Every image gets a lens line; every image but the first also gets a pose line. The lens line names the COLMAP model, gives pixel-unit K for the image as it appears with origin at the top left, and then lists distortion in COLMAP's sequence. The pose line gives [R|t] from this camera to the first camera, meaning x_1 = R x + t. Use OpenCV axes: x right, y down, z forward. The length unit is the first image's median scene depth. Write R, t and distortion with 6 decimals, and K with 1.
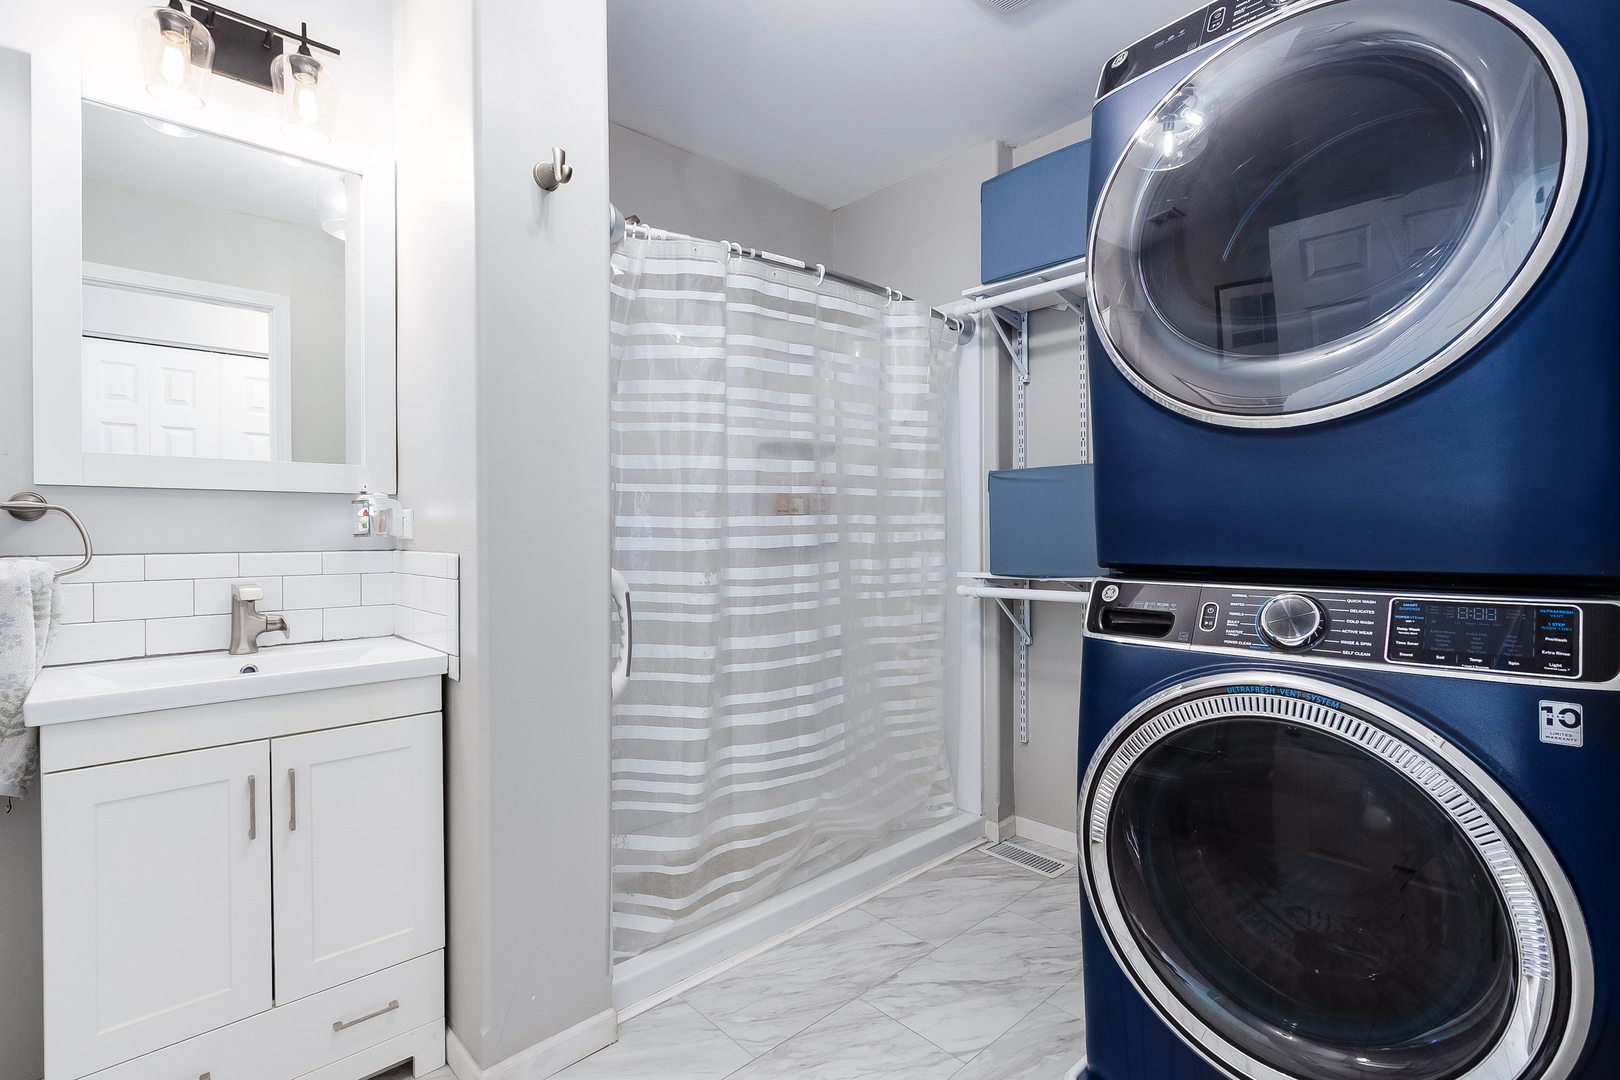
lens RADIAL K [[738.2, 0, 810.1], [0, 738.2, 536.2], [0, 0, 1]] dist [-0.001300, 0.000206]
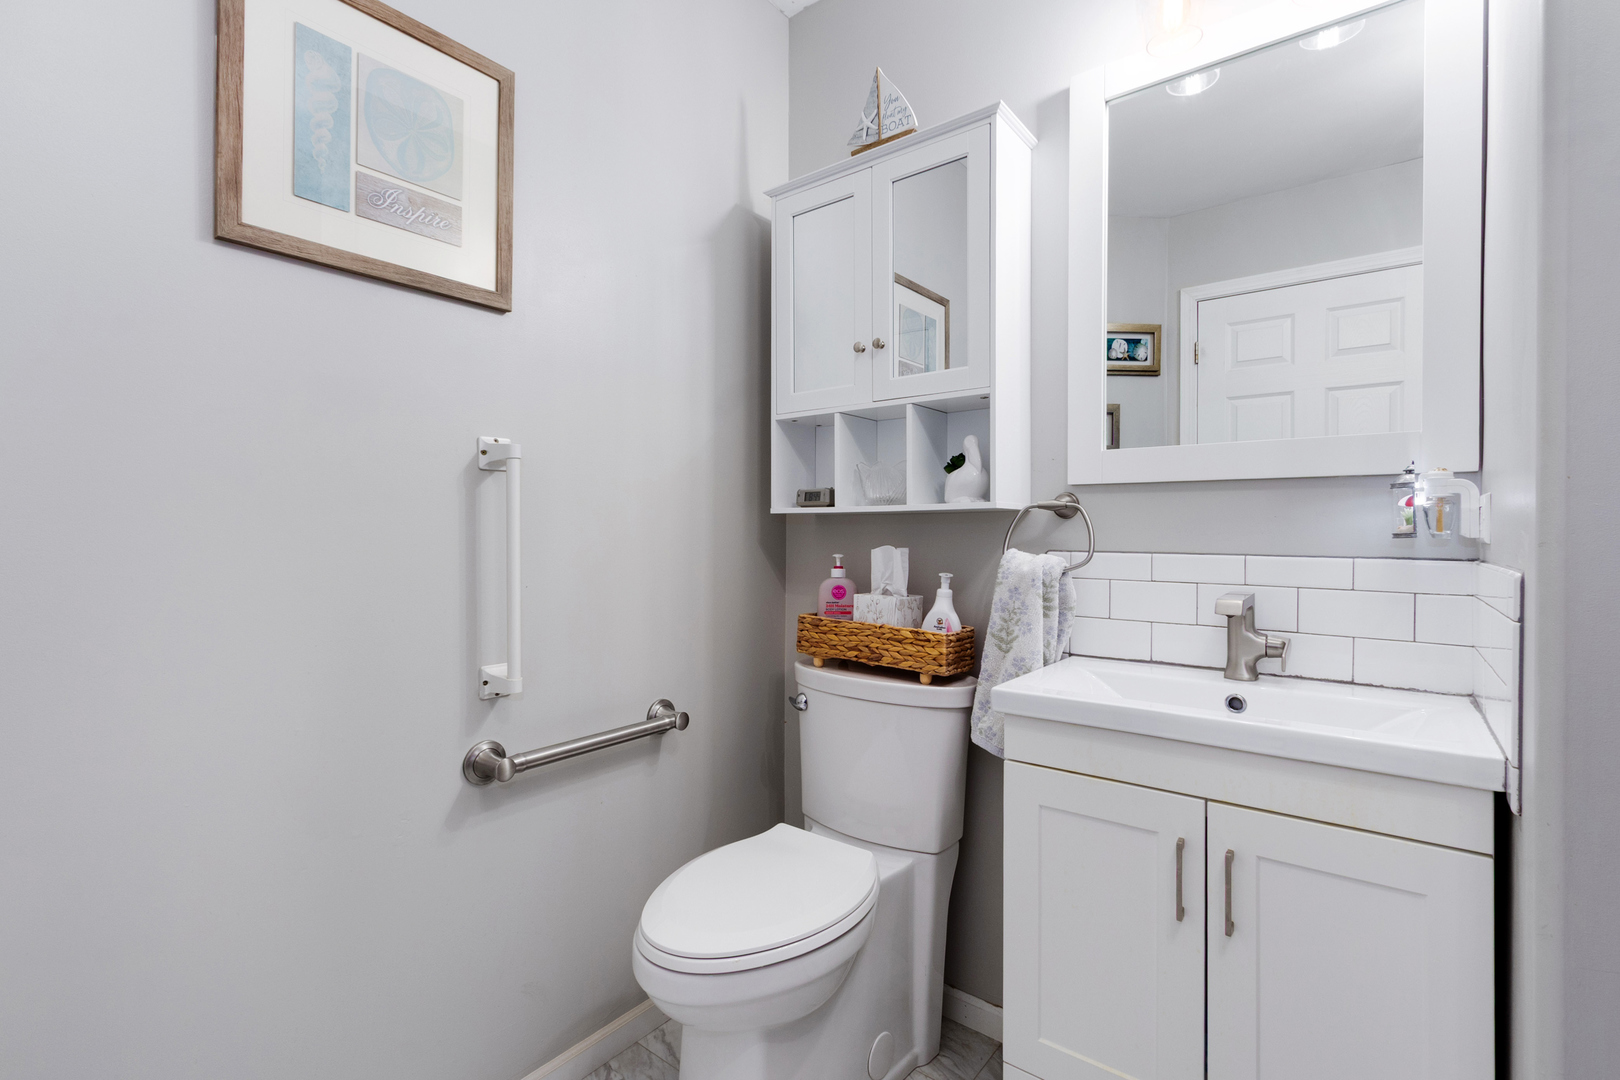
lens RADIAL K [[738.2, 0, 809.9], [0, 738.2, 533.9], [0, 0, 1]] dist [-0.001300, 0.000206]
pose [[0.133024, 0.011952, -0.991041, -0.025249], [-0.011428, 0.999879, 0.010525, -0.004633], [0.991047, 0.009926, 0.133144, 0.421913]]
